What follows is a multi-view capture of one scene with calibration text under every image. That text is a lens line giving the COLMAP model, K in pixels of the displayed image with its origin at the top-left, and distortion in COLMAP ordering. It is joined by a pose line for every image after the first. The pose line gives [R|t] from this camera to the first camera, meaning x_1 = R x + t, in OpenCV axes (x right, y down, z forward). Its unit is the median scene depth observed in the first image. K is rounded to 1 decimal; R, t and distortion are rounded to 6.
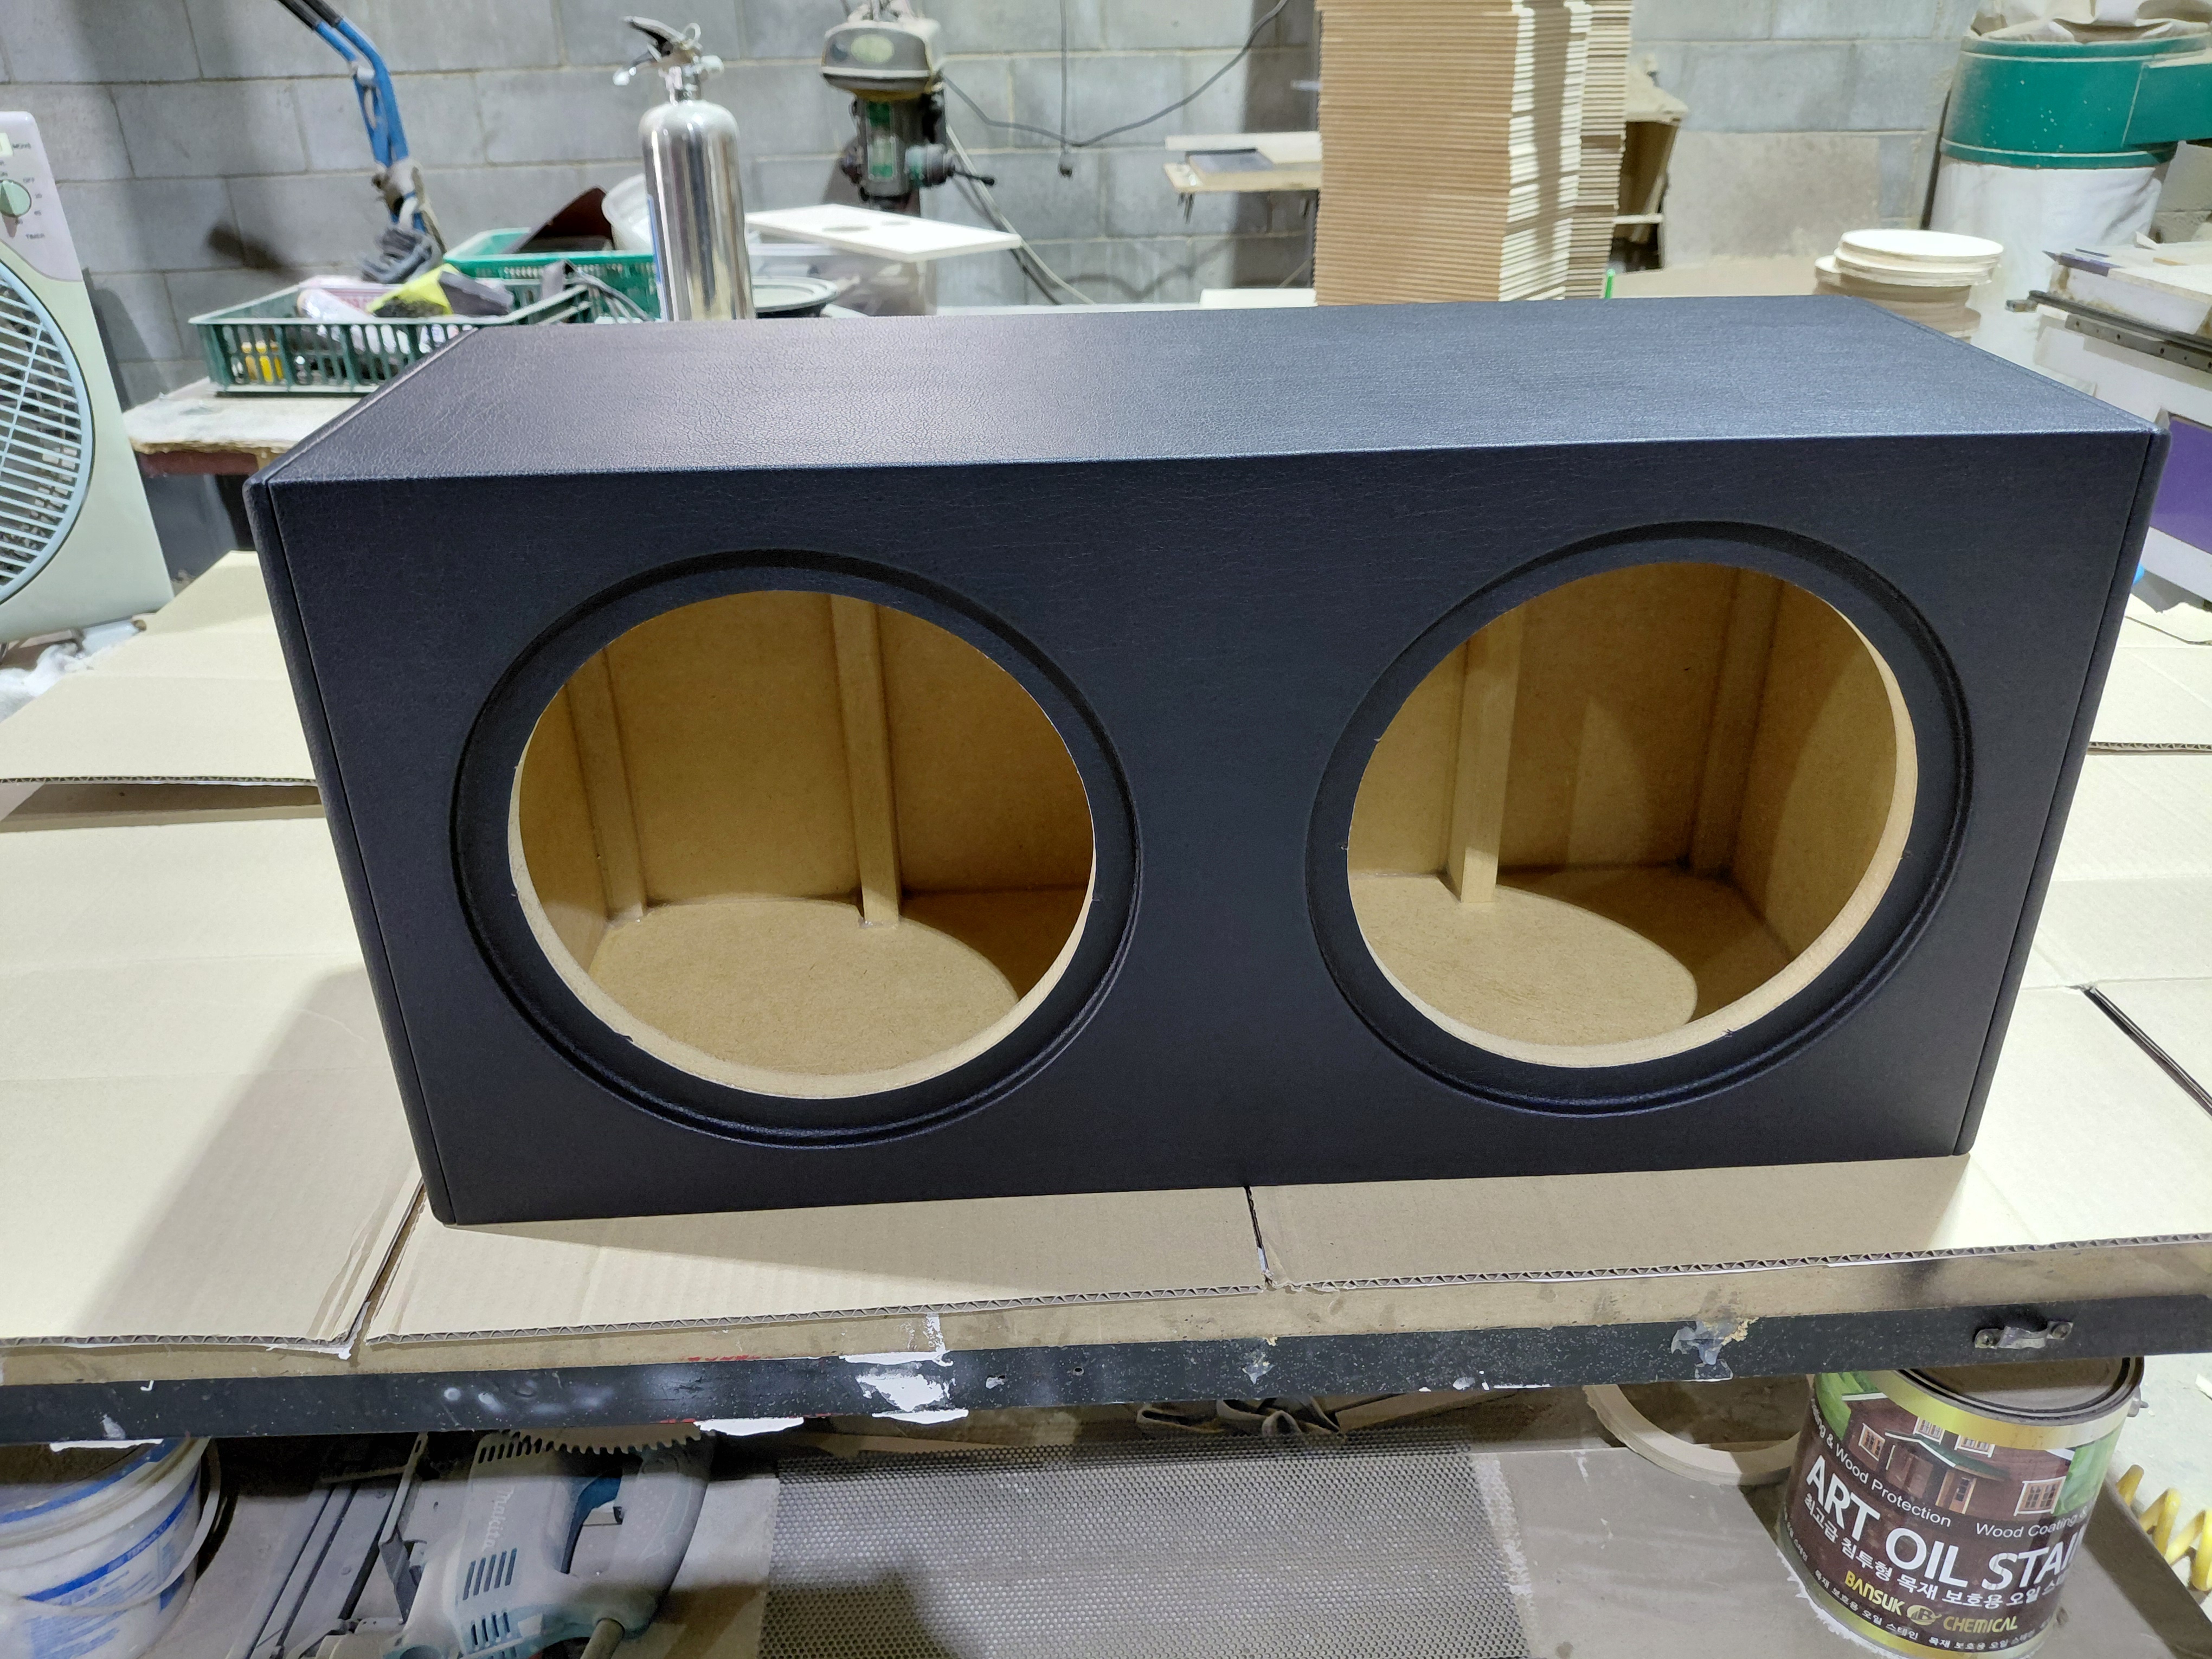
lens RADIAL K [[1674.7, 0, 1112.2], [0, 1674.7, 838.0], [0, 0, 1]] dist [-0.026000, -0.010698]
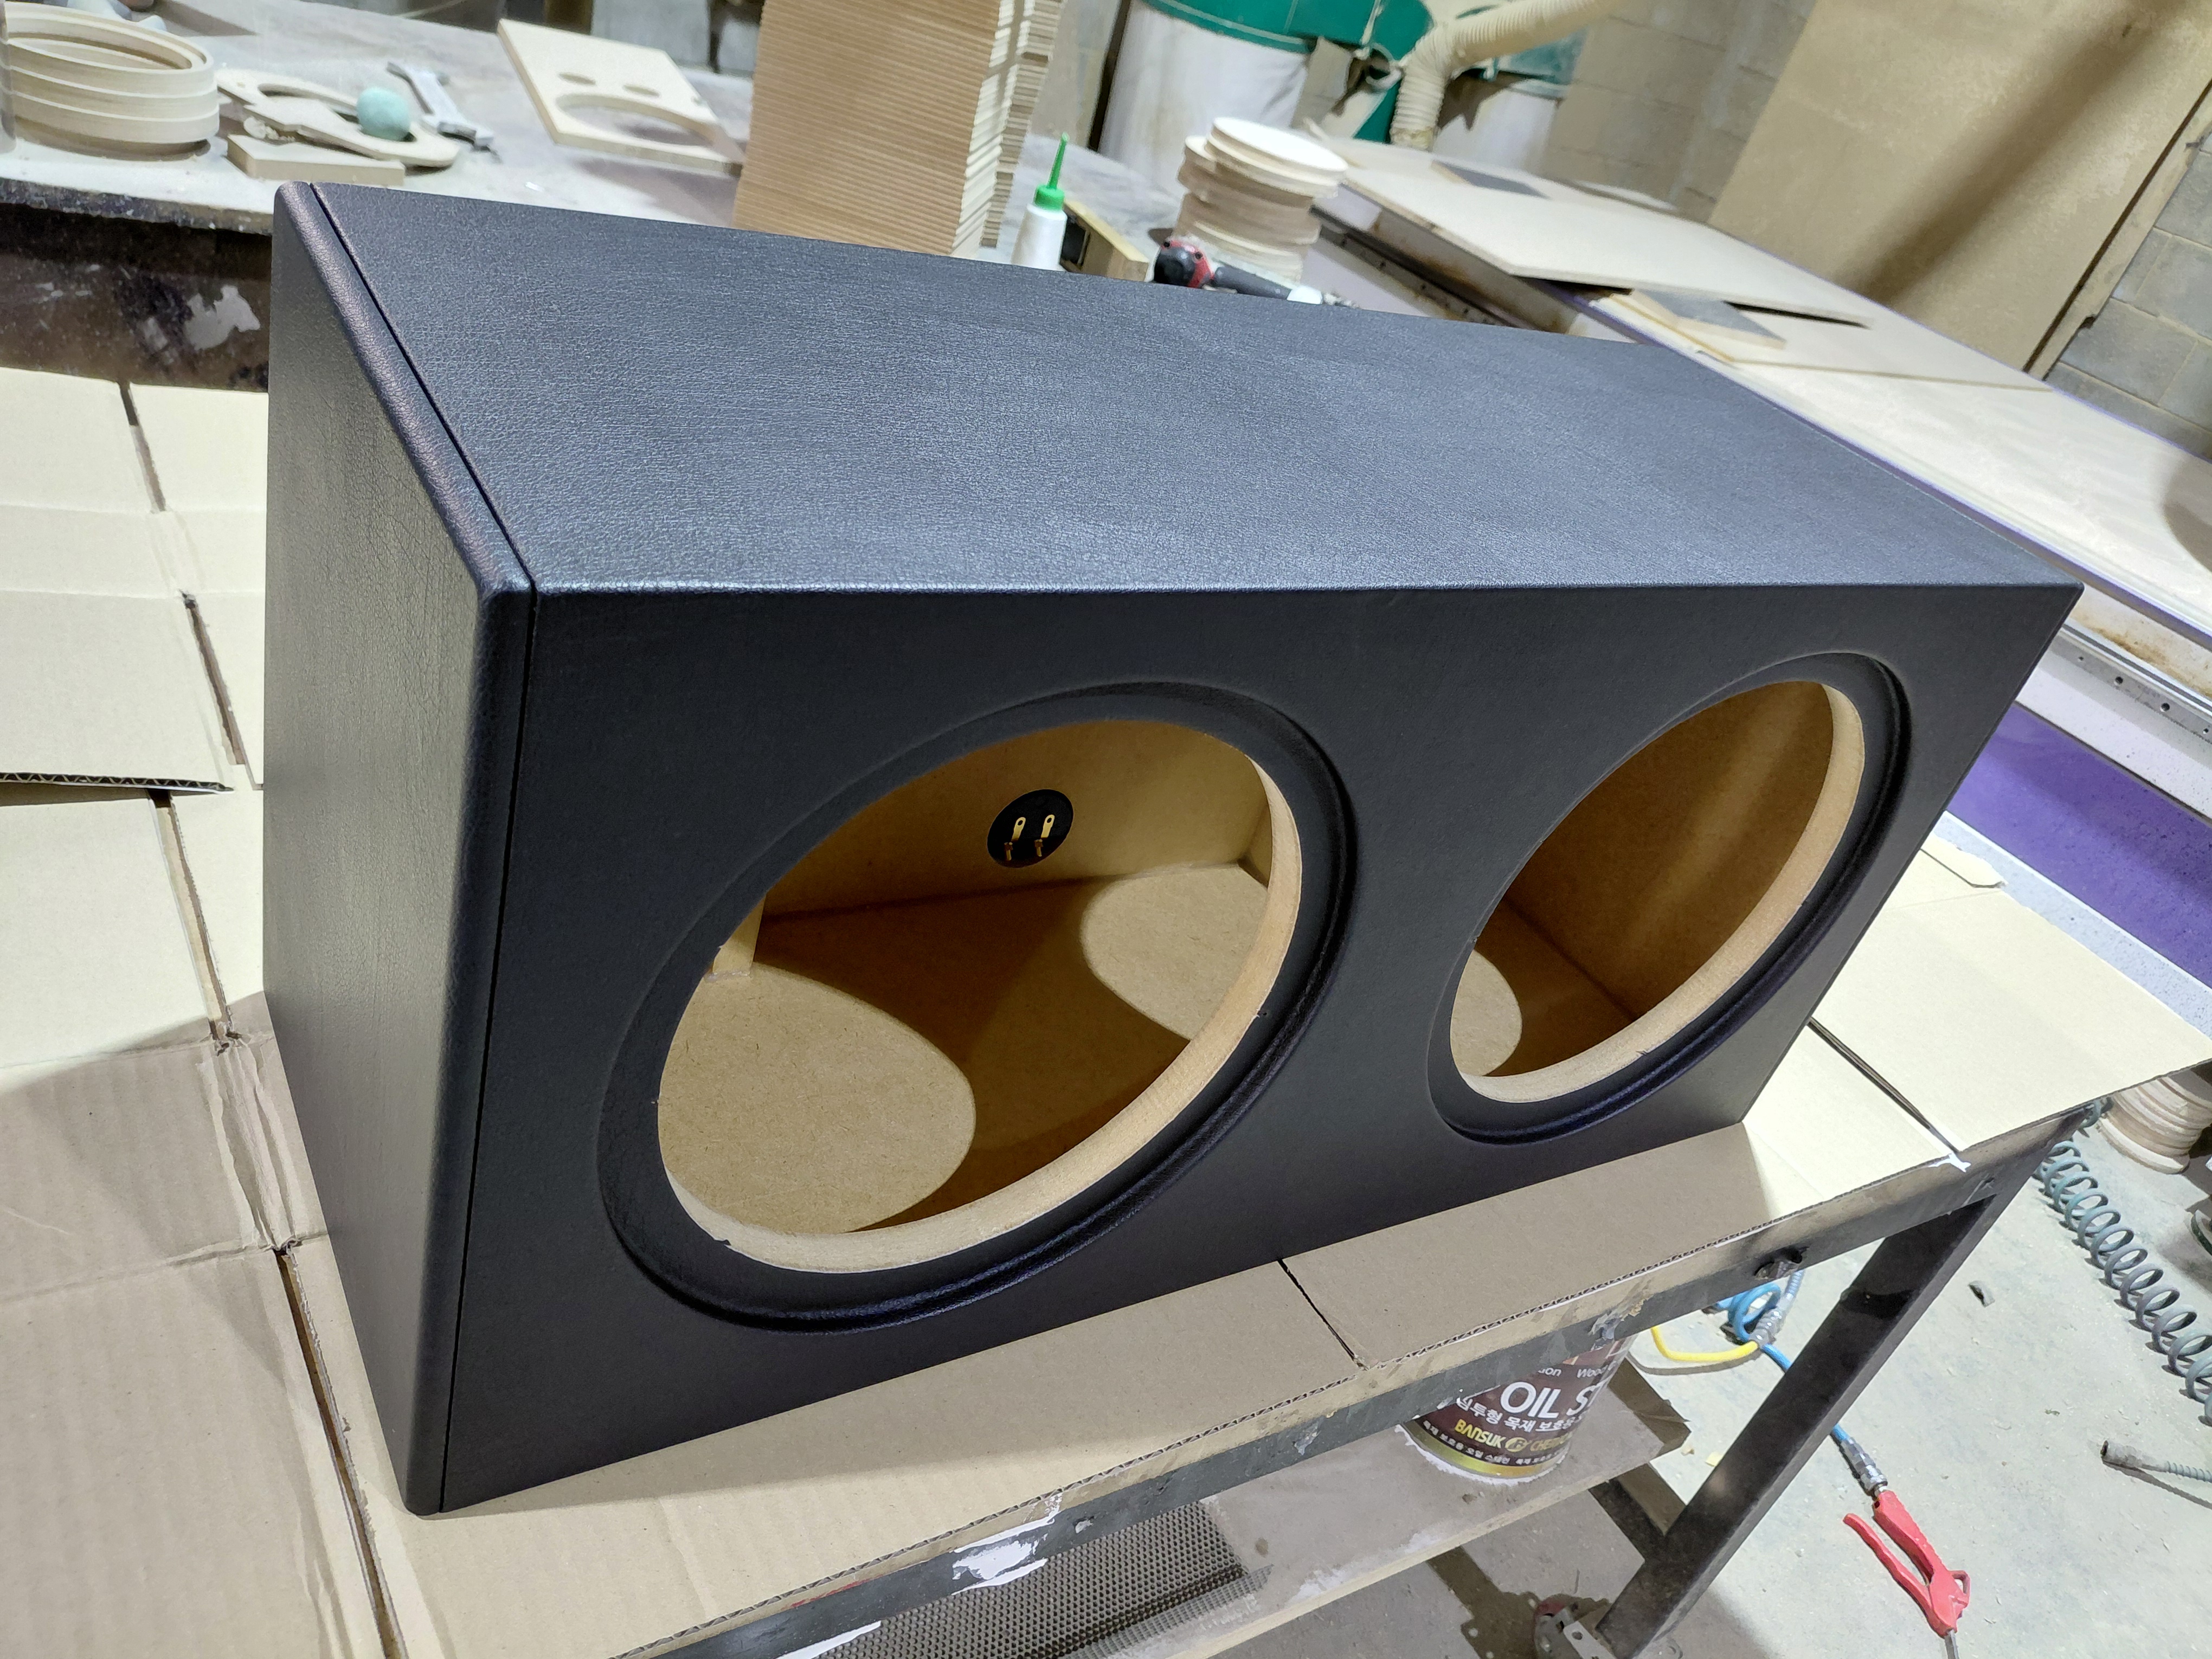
lens RADIAL K [[1674.7, 0, 1137.3], [0, 1674.7, 818.7], [0, 0, 1]] dist [-0.026000, -0.010698]
pose [[0.832537, -0.037922, 0.552670, -0.406140], [-0.041658, 0.990544, 0.130721, -0.132729], [-0.552401, -0.131854, 0.823084, 0.219523]]
